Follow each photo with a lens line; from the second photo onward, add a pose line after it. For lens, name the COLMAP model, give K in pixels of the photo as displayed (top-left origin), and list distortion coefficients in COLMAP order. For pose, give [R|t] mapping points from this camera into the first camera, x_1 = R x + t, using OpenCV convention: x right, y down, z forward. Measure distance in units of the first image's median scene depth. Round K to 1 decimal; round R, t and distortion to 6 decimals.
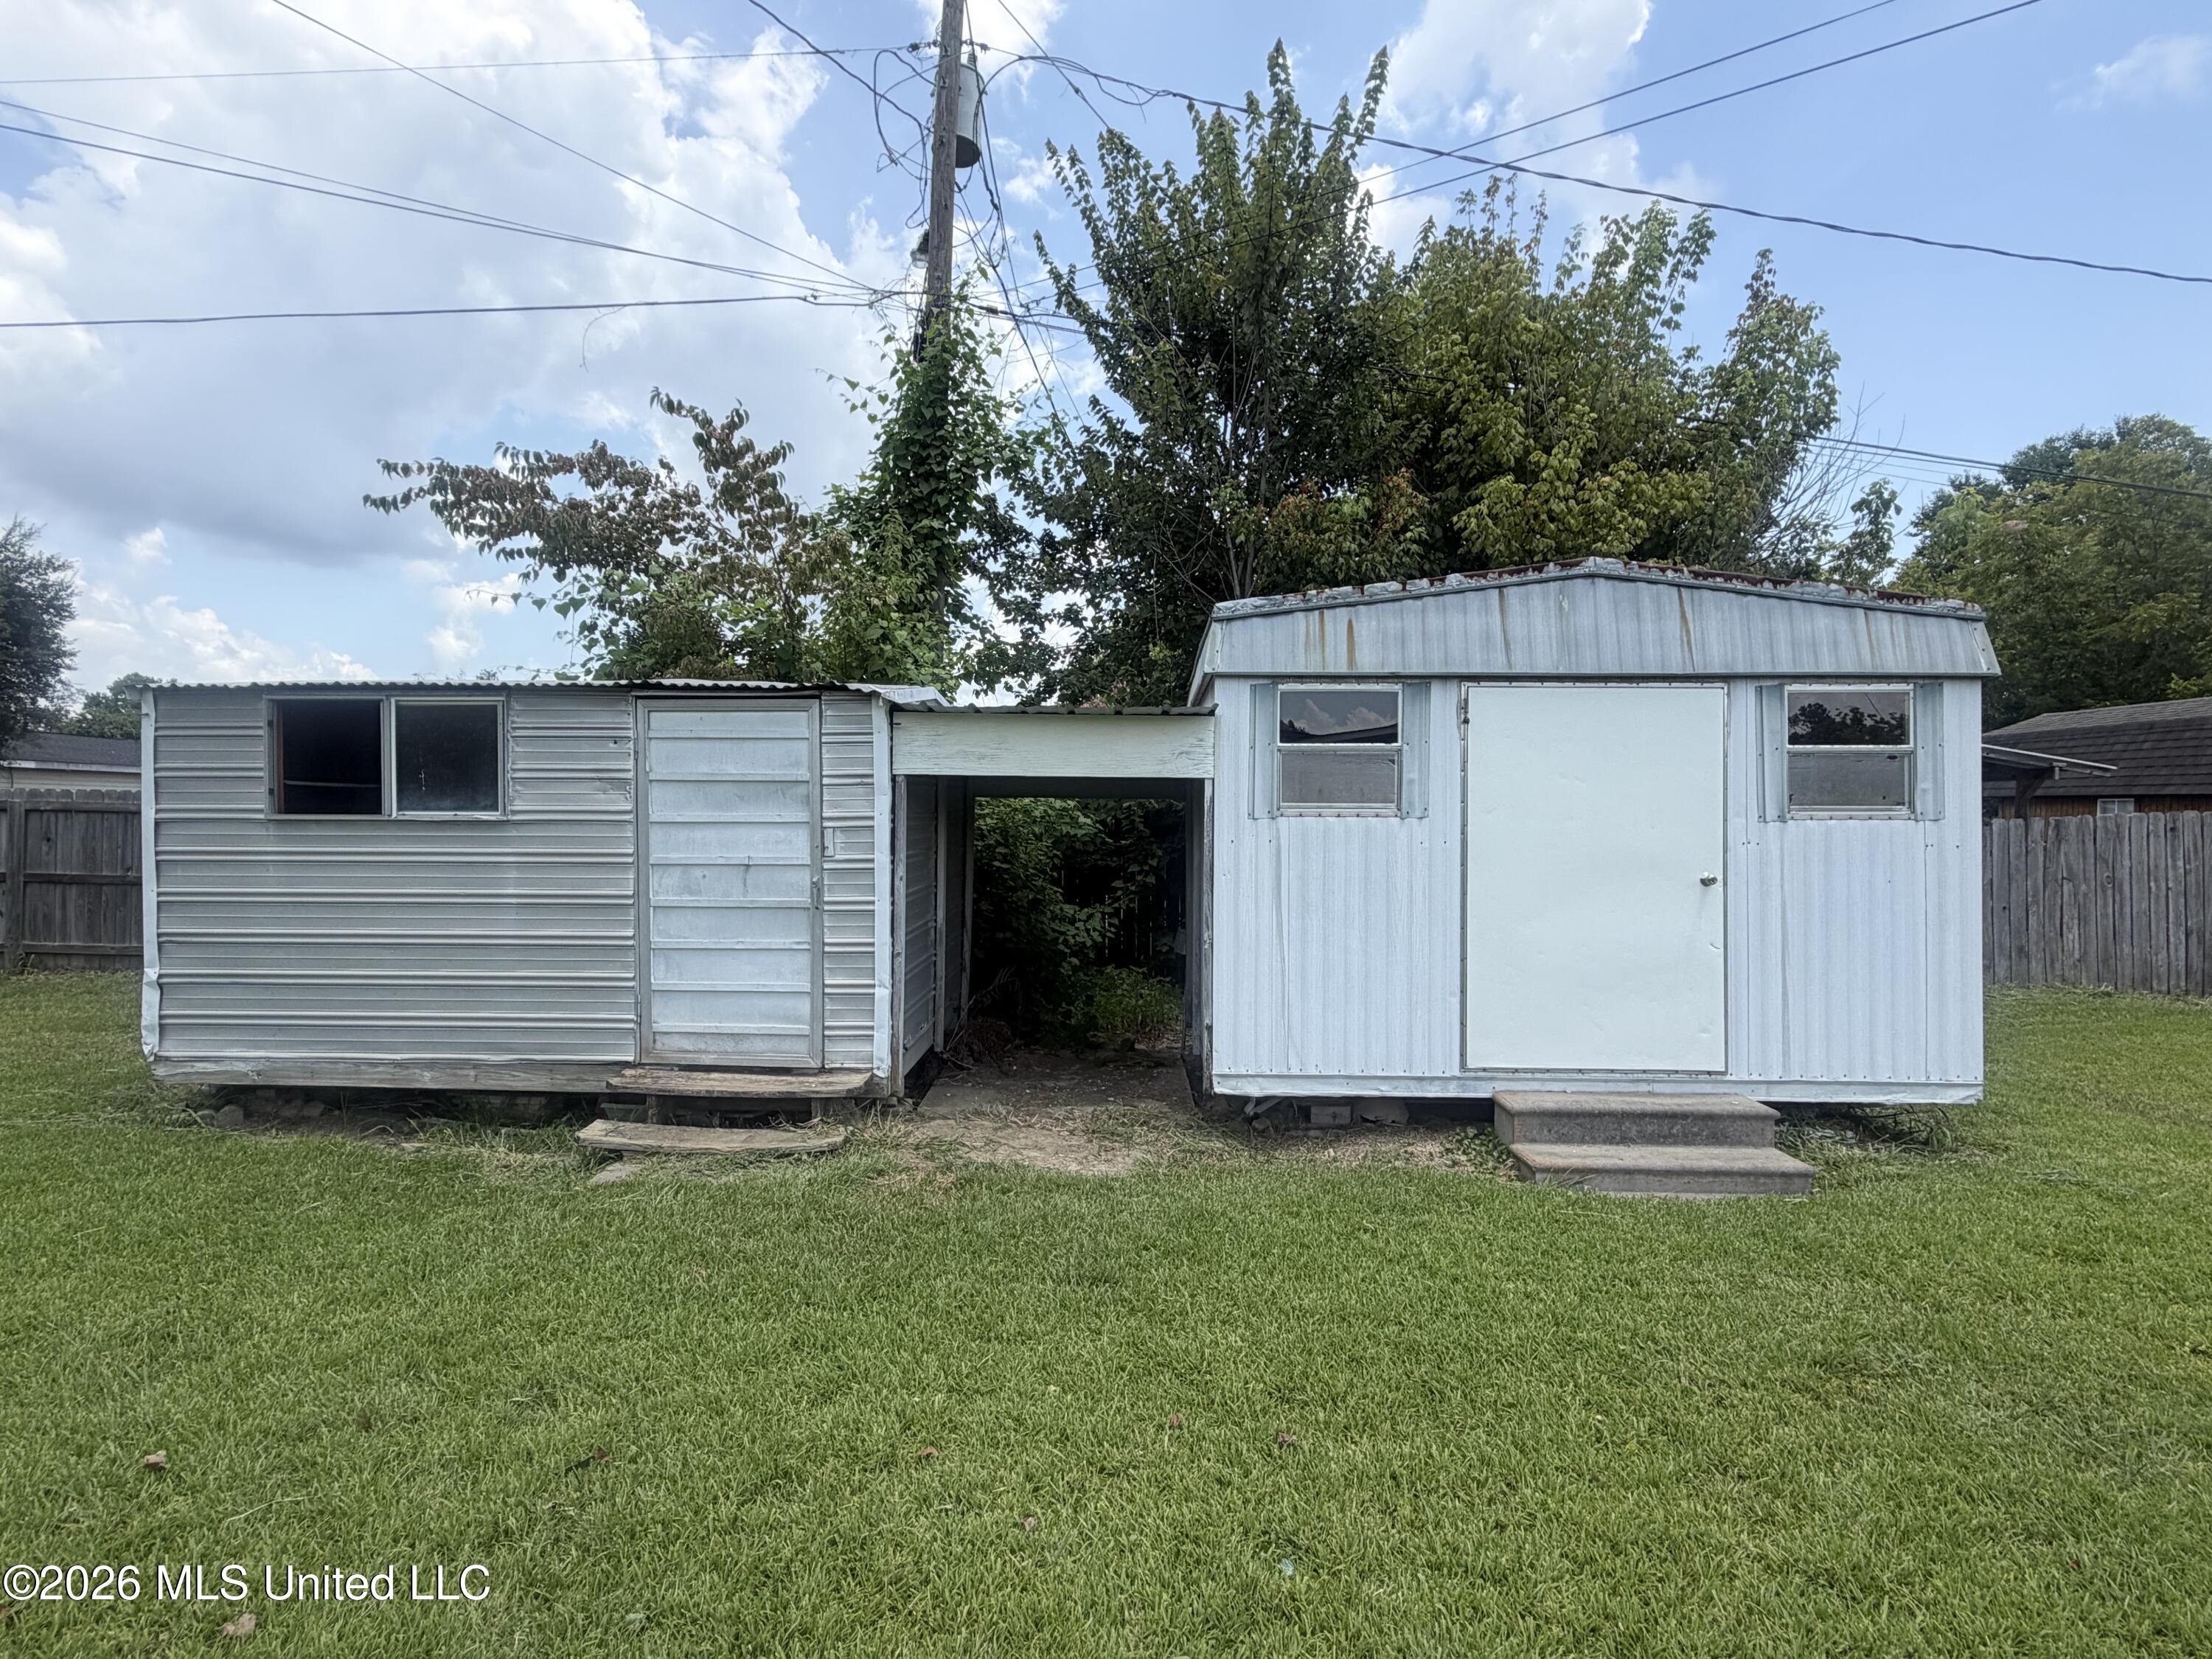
lens RADIAL K [[1143.3, 0, 1101.7], [0, 1143.3, 830.4], [0, 0, 1]] dist [-0.002425, 0.001995]
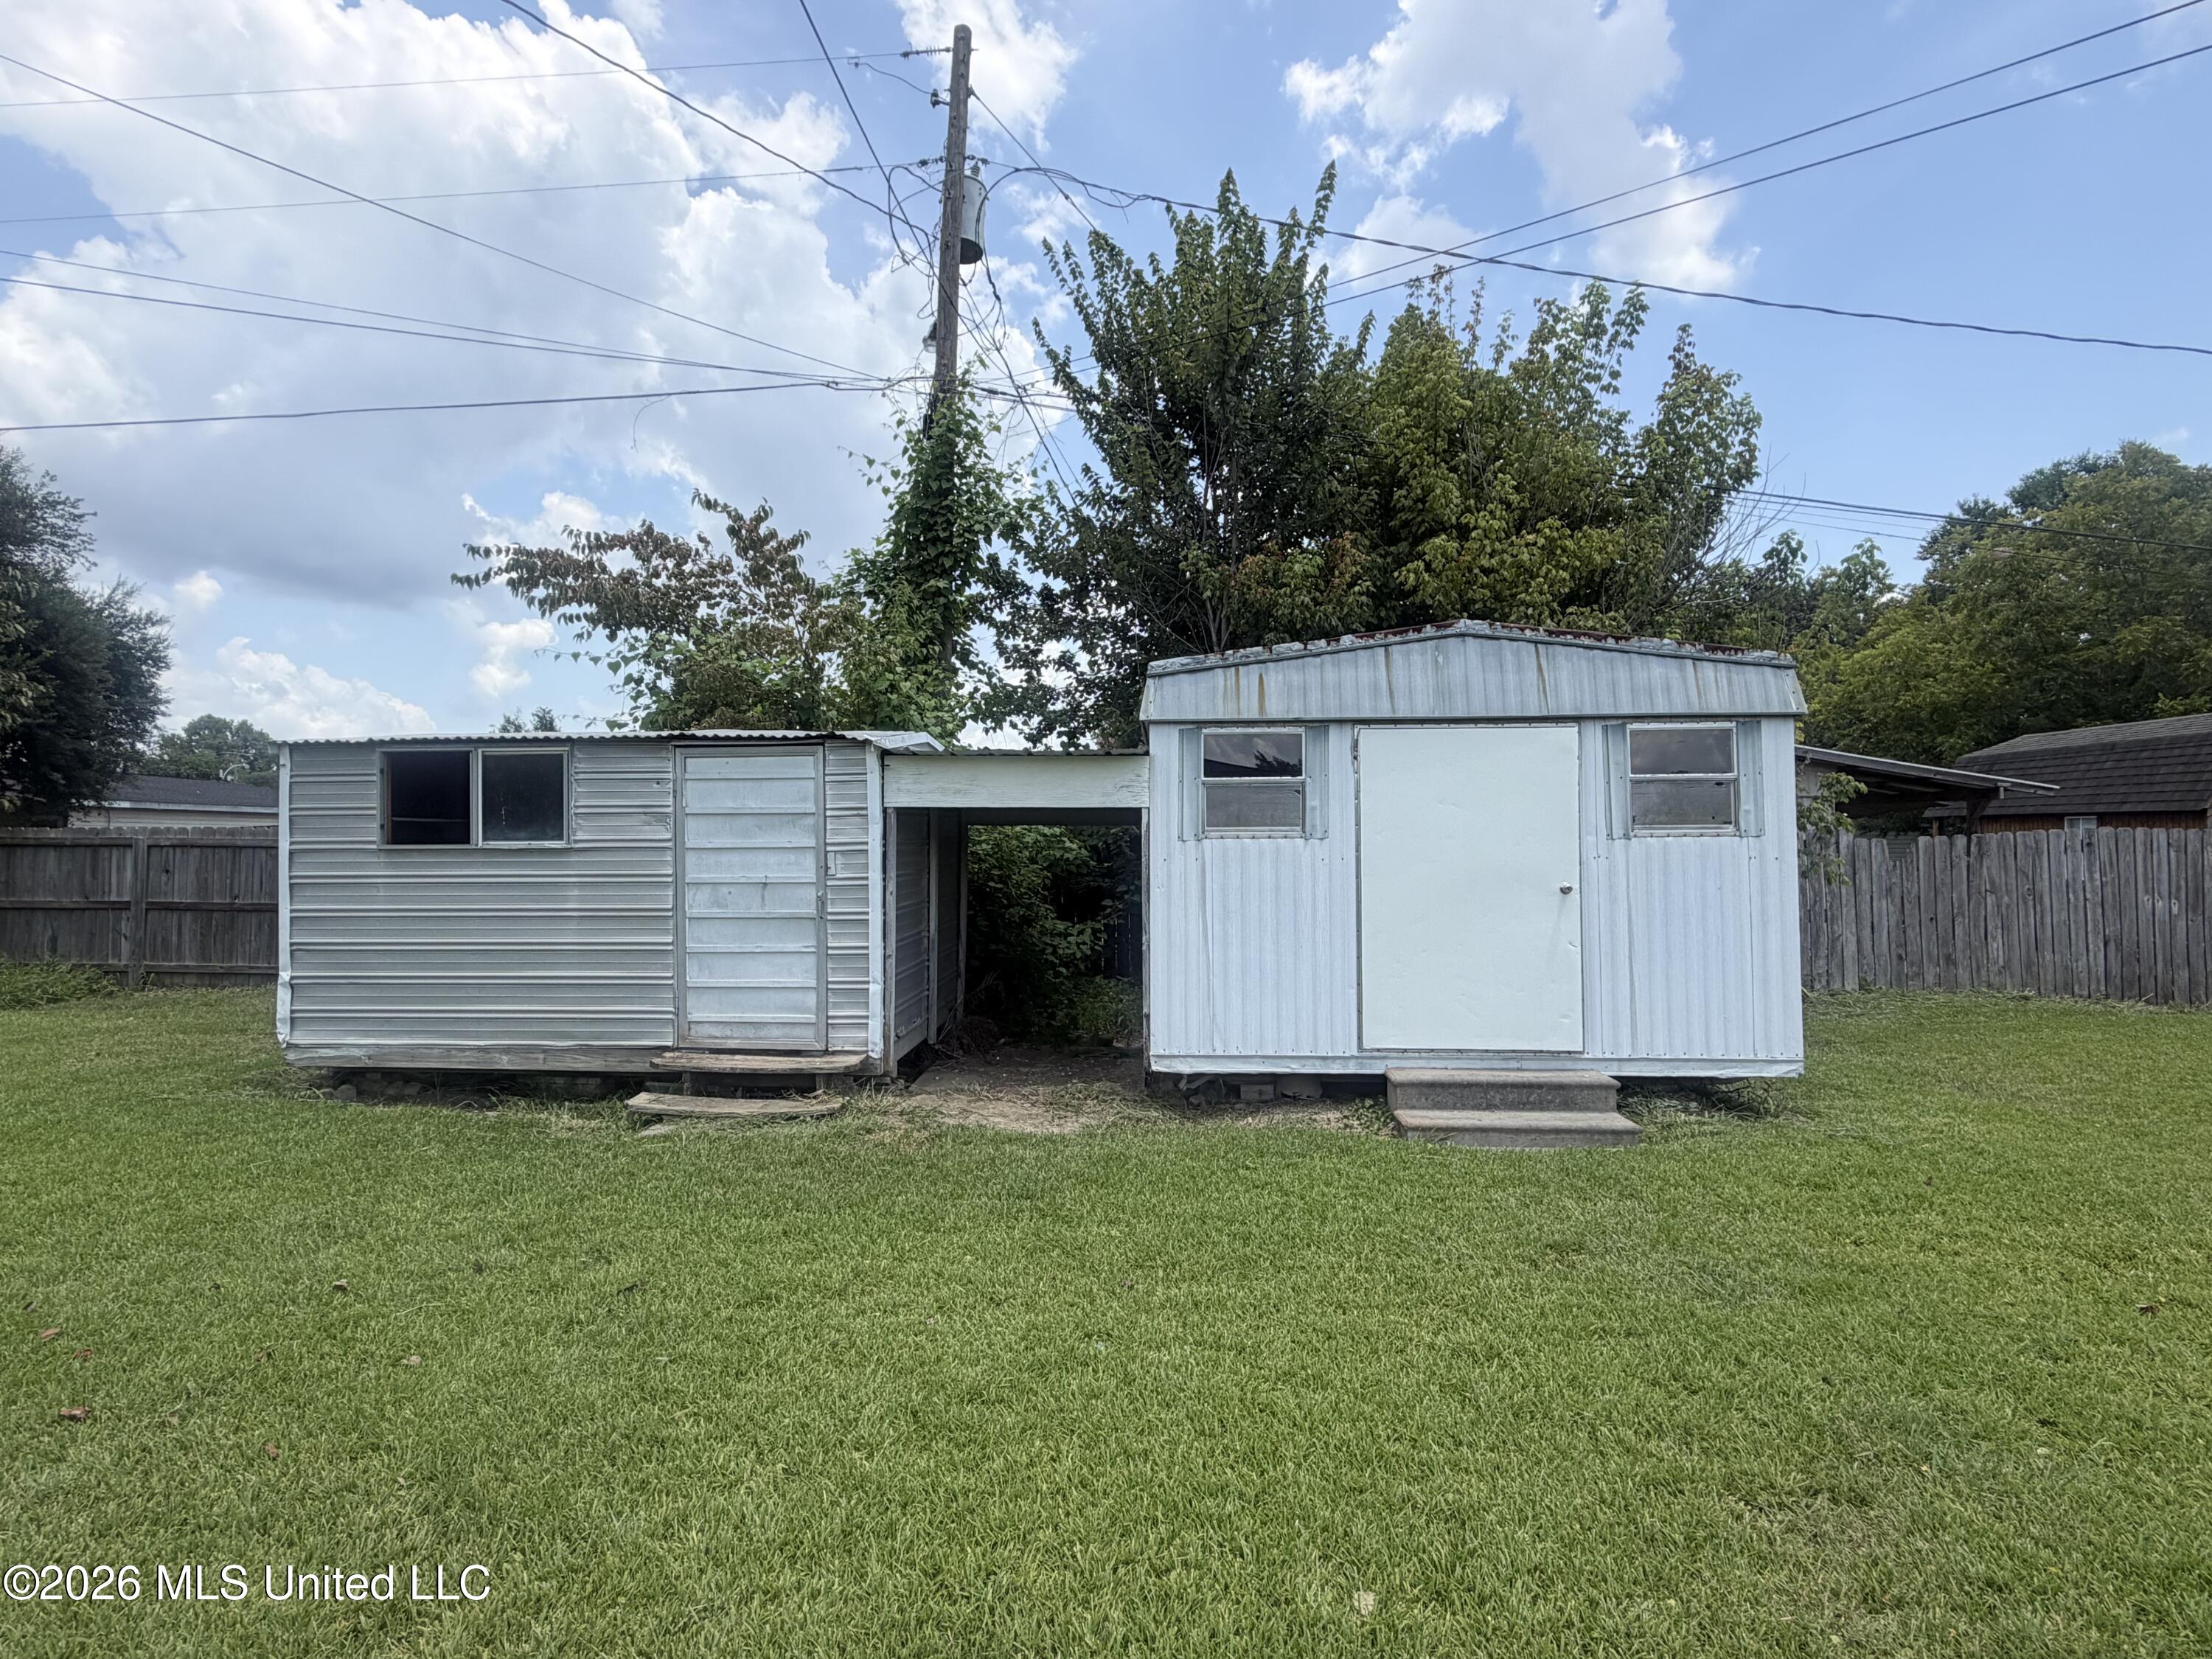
lens RADIAL K [[1143.3, 0, 1103.0], [0, 1143.3, 821.2], [0, 0, 1]] dist [-0.002425, 0.001995]
pose [[0.999328, -0.010158, -0.035229, 0.066882], [0.009005, 0.999423, -0.032741, 0.005569], [0.035541, 0.032402, 0.998843, -0.146780]]
